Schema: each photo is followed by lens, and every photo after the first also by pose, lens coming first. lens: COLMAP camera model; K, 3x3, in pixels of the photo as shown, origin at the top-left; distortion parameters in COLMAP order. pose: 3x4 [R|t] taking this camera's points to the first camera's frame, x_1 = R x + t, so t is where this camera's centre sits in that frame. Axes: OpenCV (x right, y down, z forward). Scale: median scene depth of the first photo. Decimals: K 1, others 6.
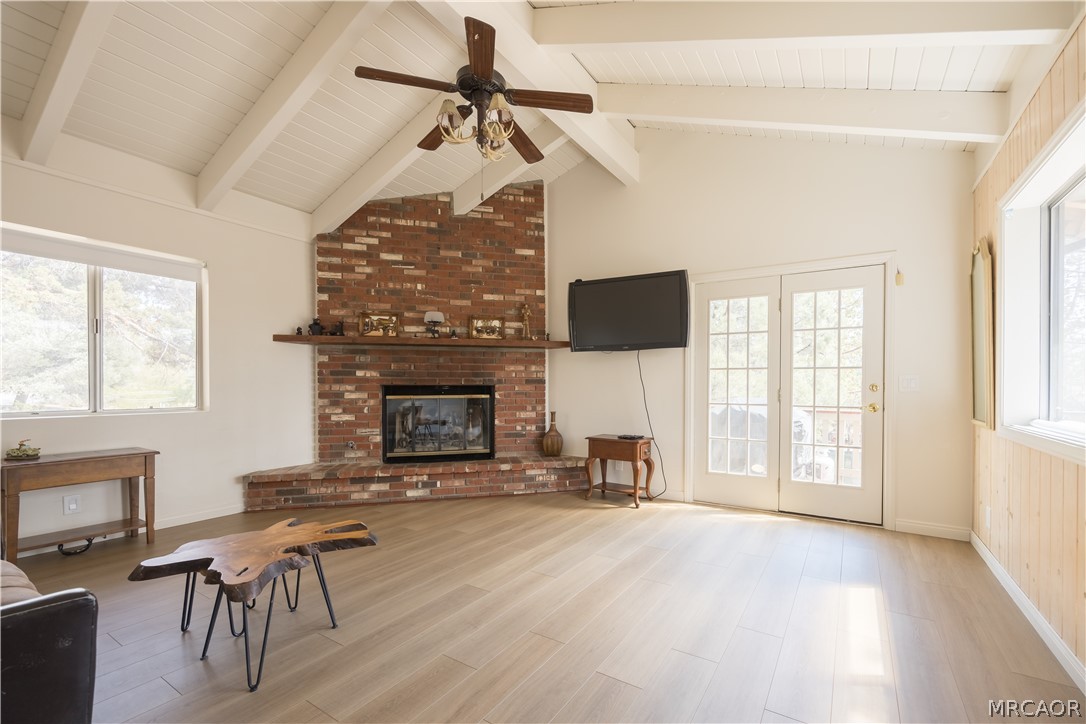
lens RADIAL K [[415.8, 0, 570.9], [0, 415.8, 385.0], [0, 0, 1]] dist [-0.002229, 0.000142]
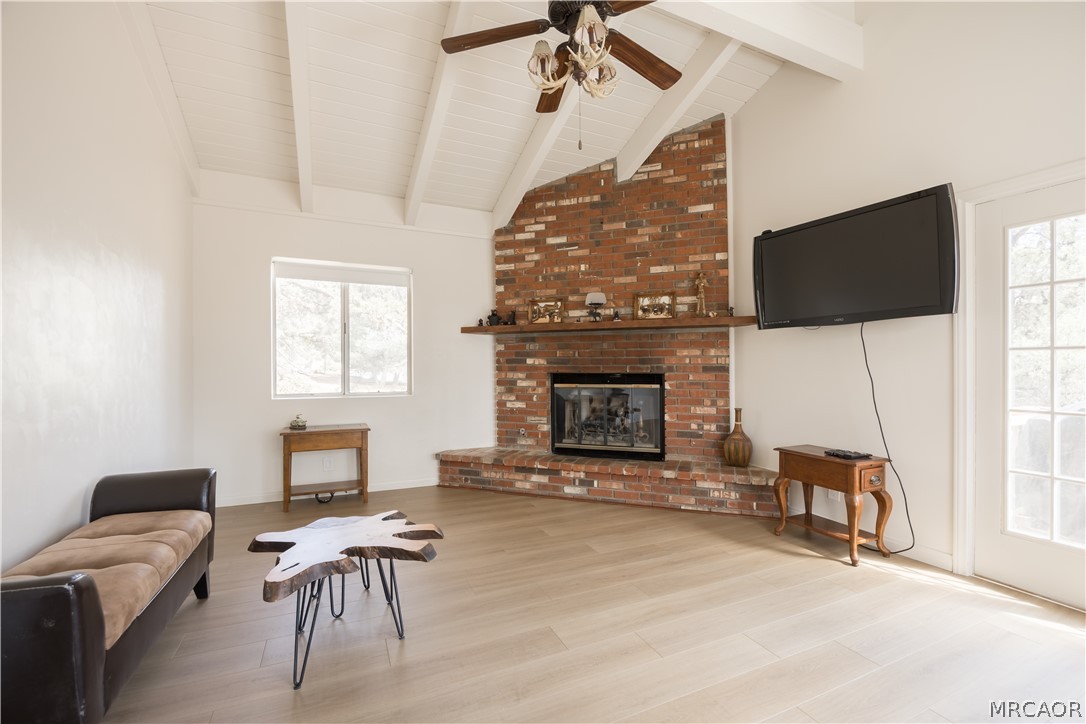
lens RADIAL K [[439.0, 0, 546.0], [0, 439.0, 366.2], [0, 0, 1]] dist [-0.010580, 0.000552]
pose [[0.845388, -0.004948, -0.534129, 0.097821], [0.002121, 0.999980, -0.005906, -0.010735], [0.534148, 0.003860, 0.845382, 0.137092]]
